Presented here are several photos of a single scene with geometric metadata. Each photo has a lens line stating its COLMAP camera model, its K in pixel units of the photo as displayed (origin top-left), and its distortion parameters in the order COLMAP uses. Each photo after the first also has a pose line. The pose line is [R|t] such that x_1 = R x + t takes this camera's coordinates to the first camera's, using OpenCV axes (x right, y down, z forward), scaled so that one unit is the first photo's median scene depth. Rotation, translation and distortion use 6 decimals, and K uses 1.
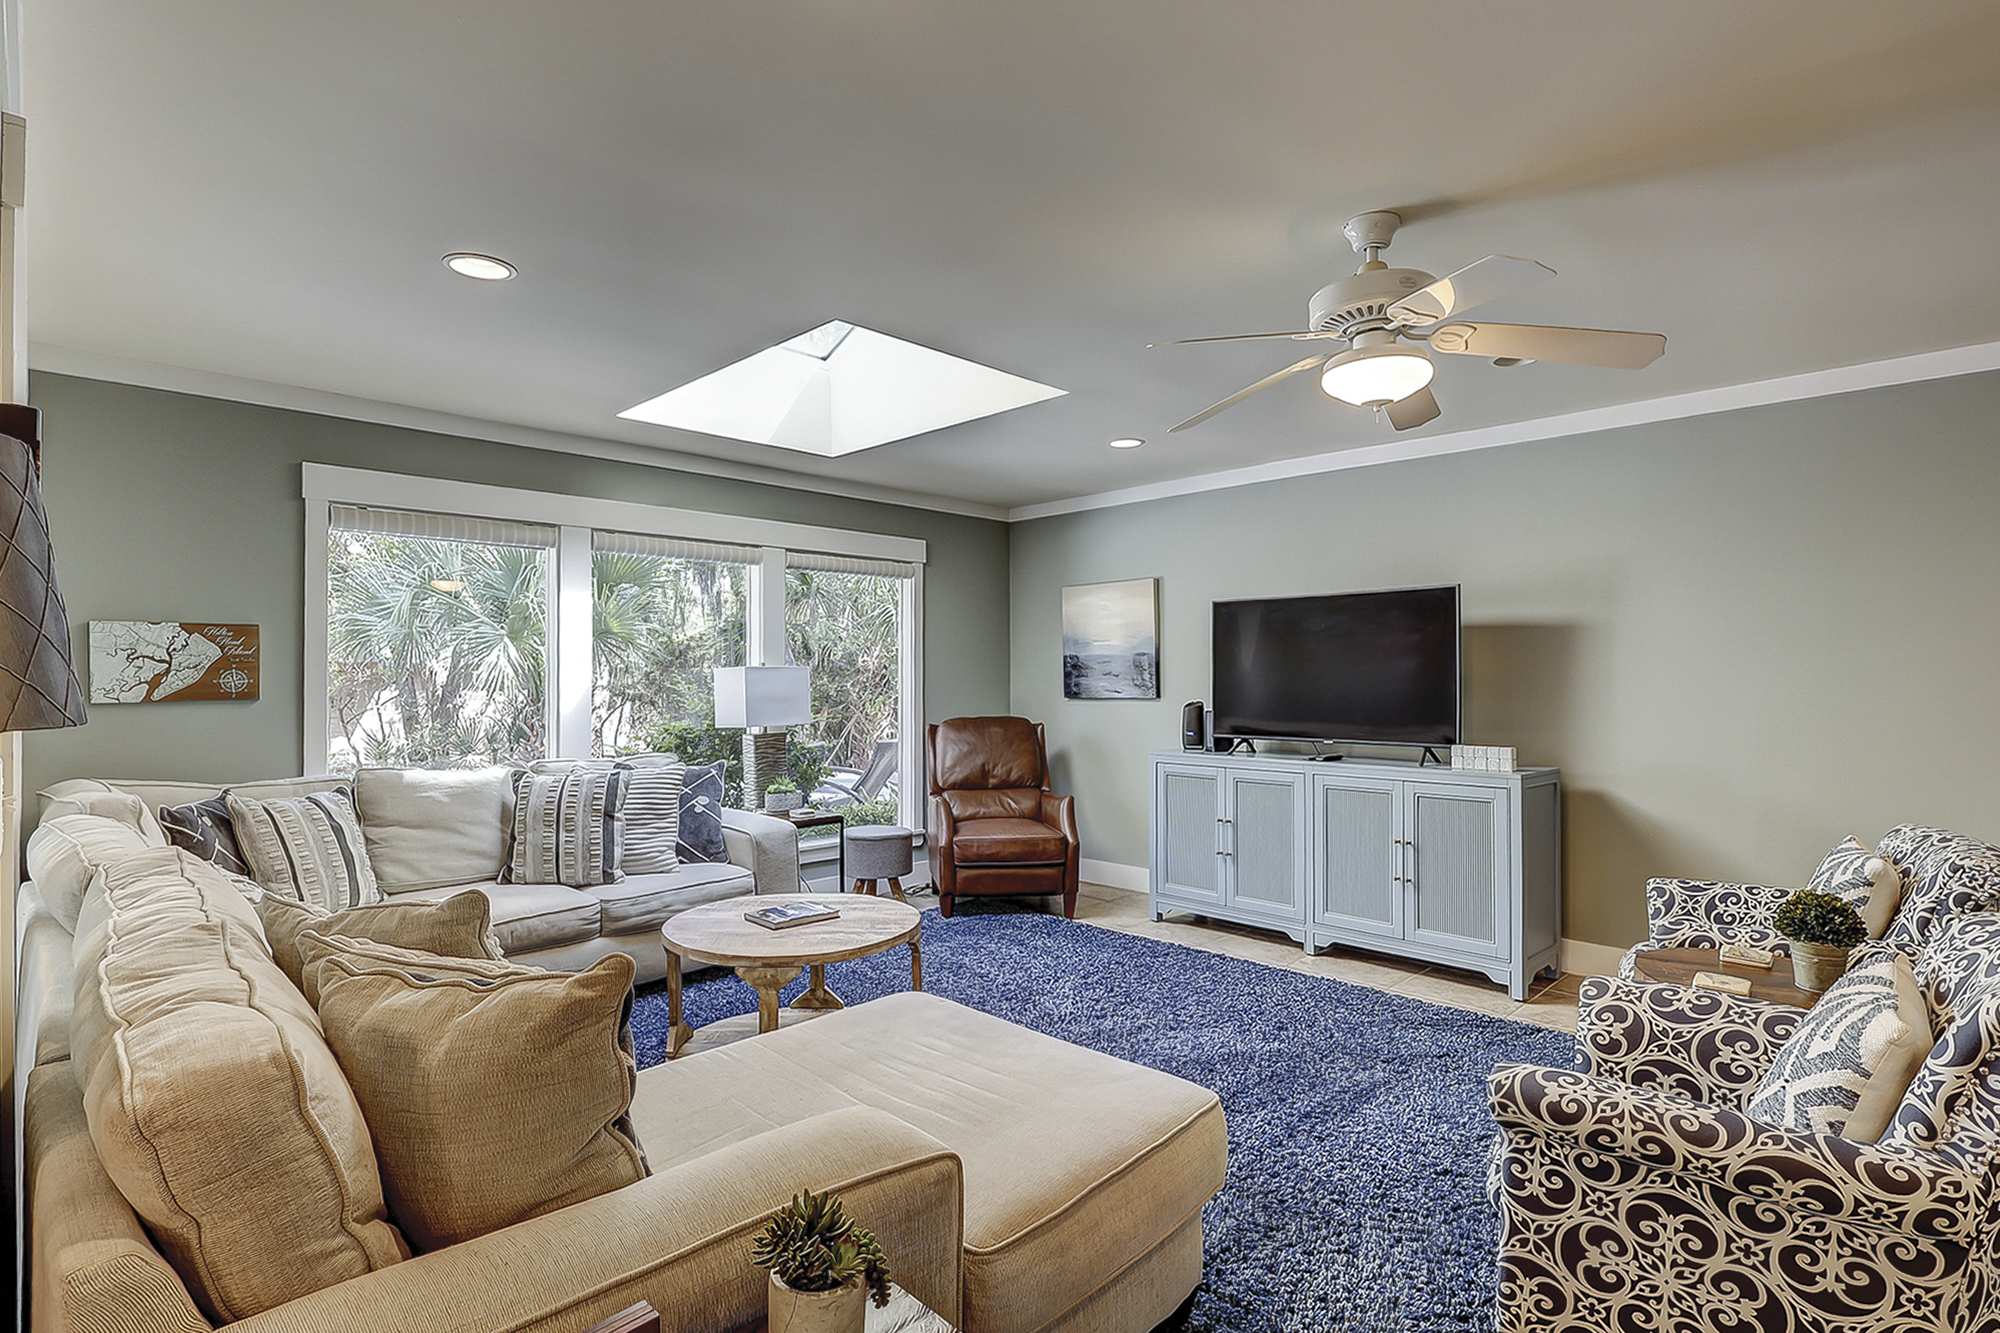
lens RADIAL K [[990.0, 0, 990.7], [0, 990.0, 670.0], [0, 0, 1]] dist [0.001116, 0.000406]
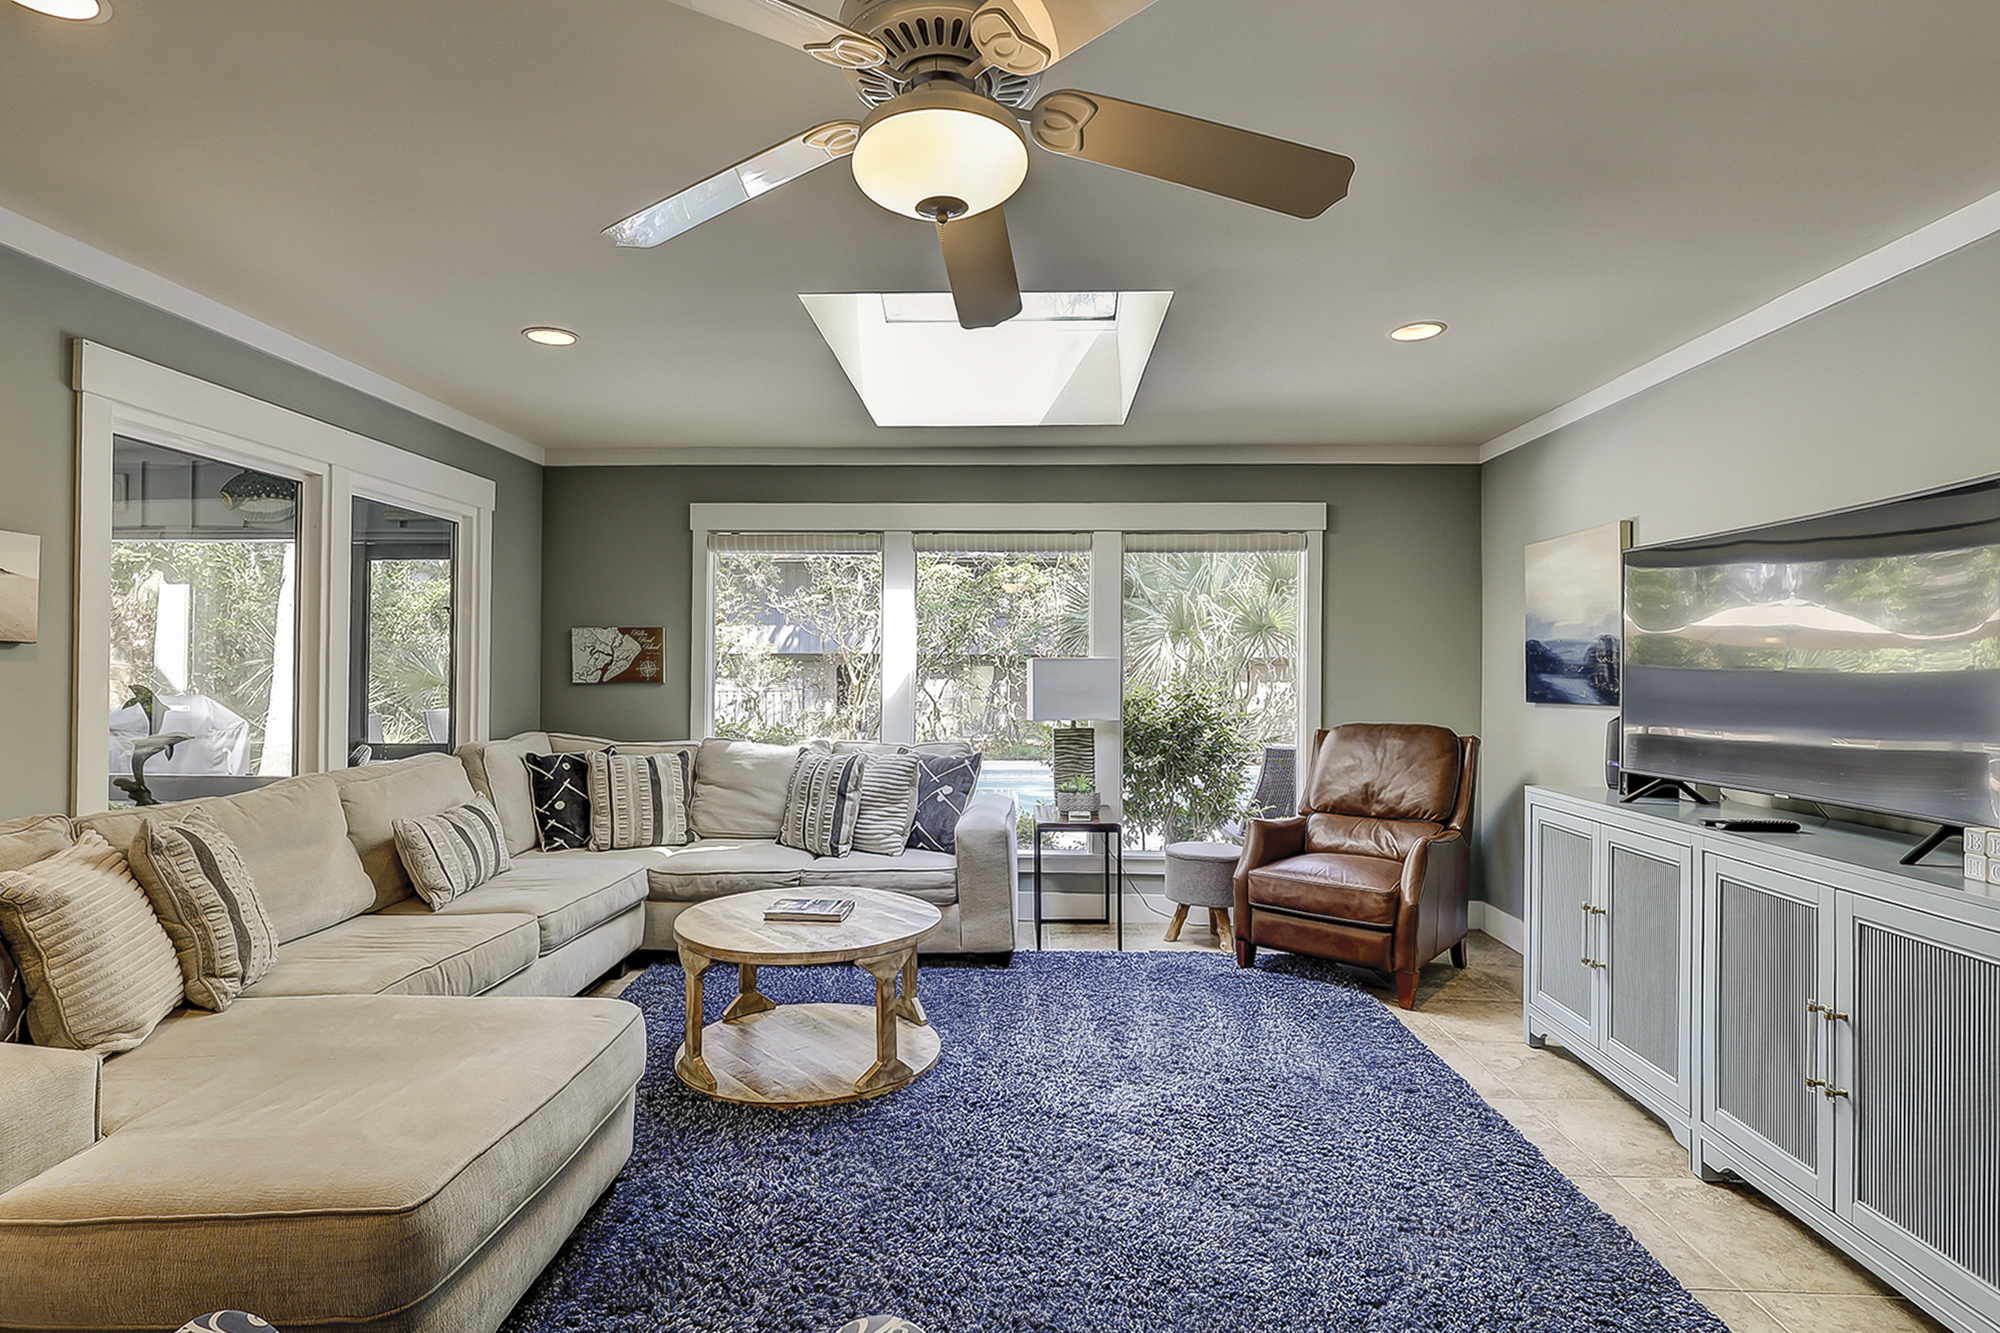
lens RADIAL K [[983.7, 0, 972.3], [0, 983.7, 660.2], [0, 0, 1]] dist [0.001398, 0.000002]
pose [[0.680010, -0.000490, -0.733203, 0.501209], [-0.001919, 0.999995, -0.002449, 0.001384], [0.733200, 0.003072, 0.680006, 0.365669]]
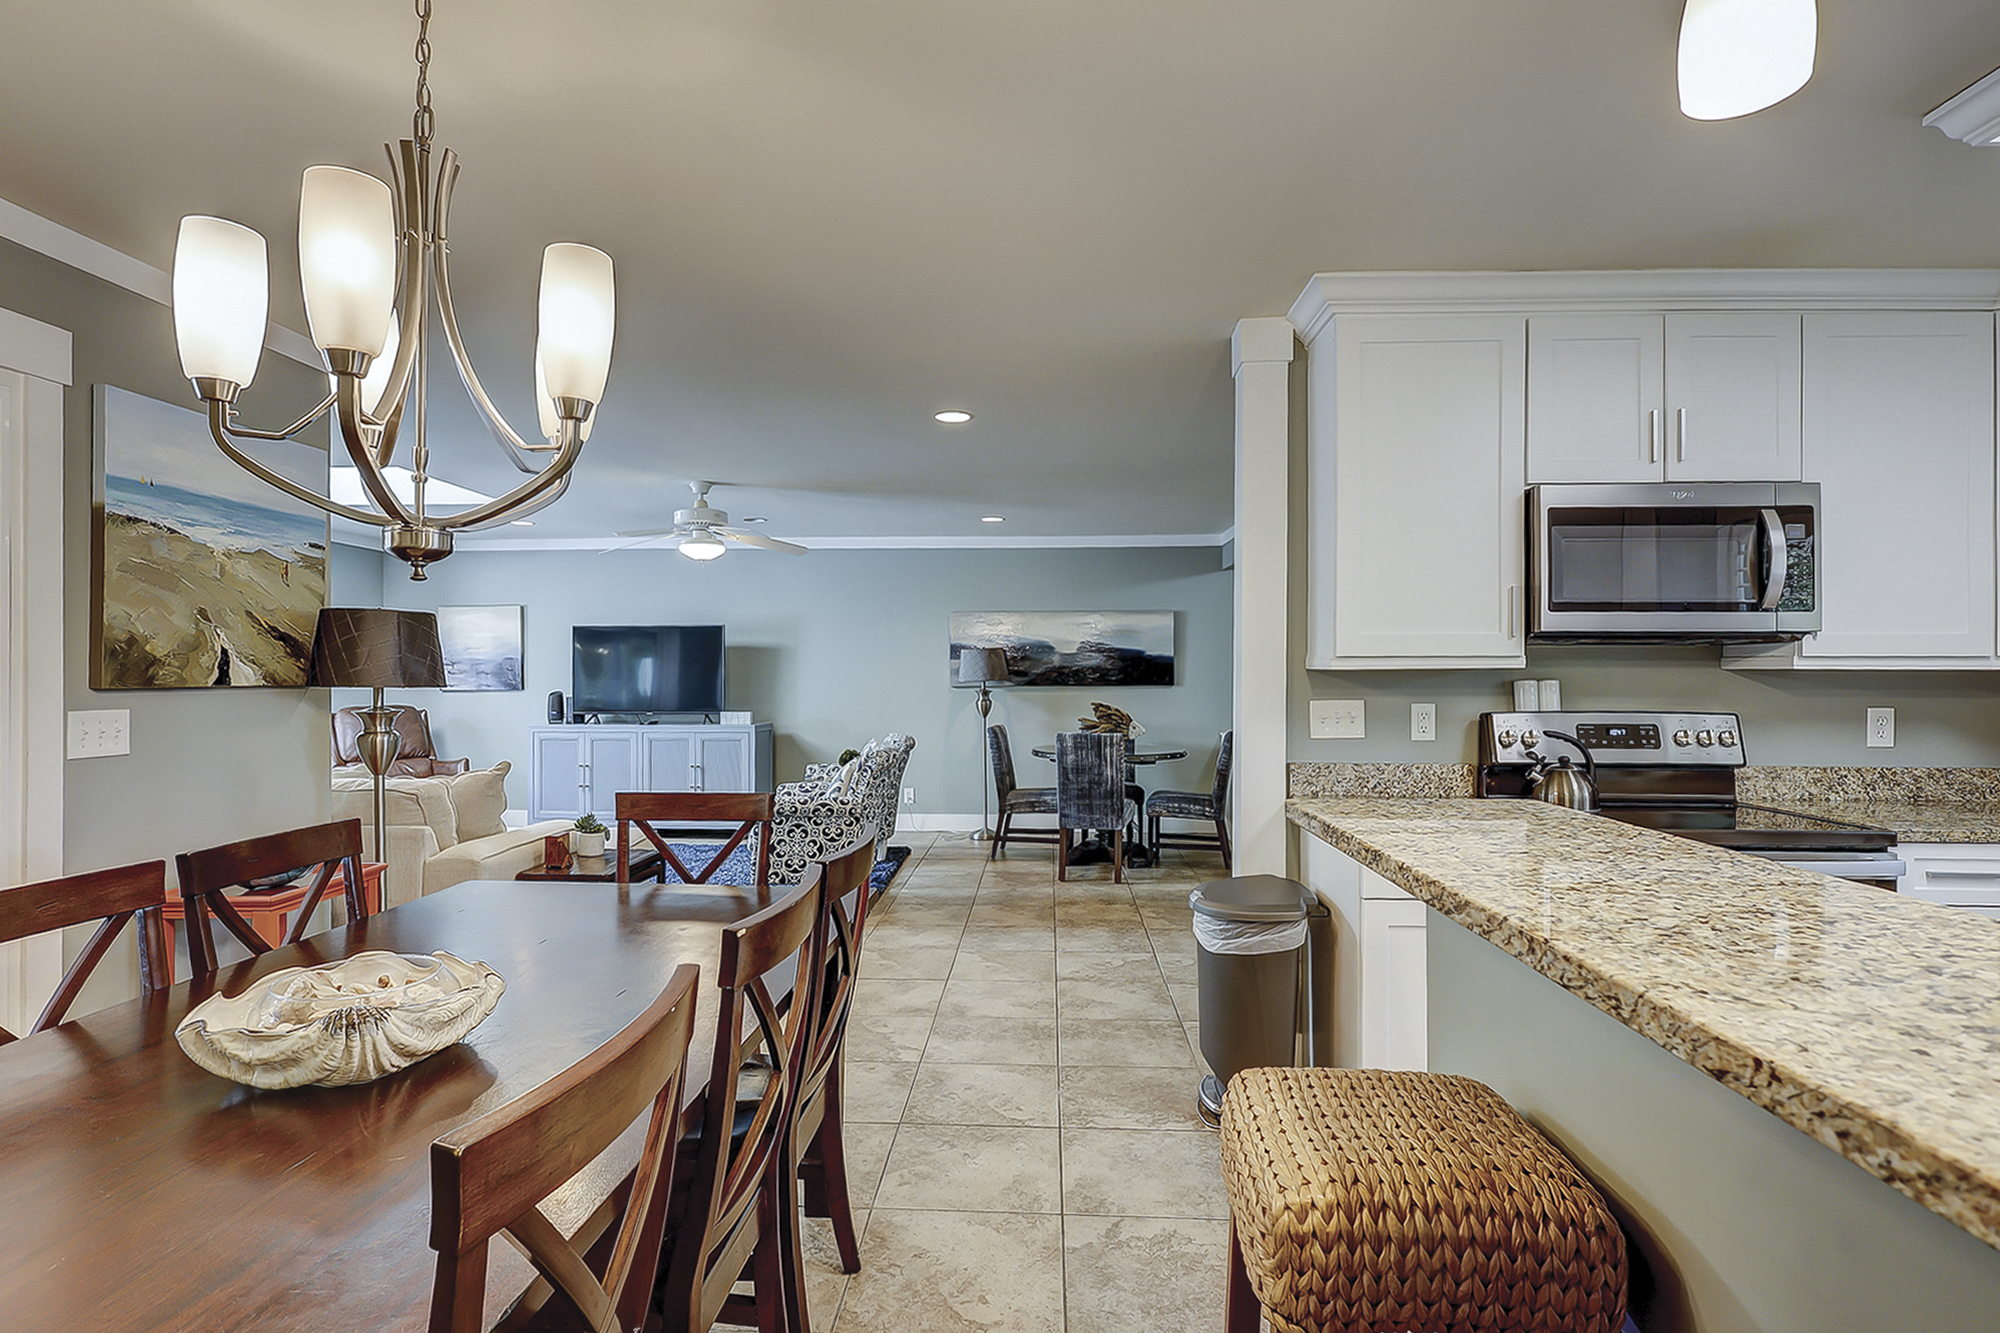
lens RADIAL K [[988.4, 0, 1007.7], [0, 988.4, 672.1], [0, 0, 1]] dist [-0.003199, -0.000300]
pose [[0.730906, 0.002702, 0.682473, -0.400558], [-0.005776, 0.999981, 0.002227, -0.005726], [-0.682454, -0.005570, 0.730907, -0.712207]]
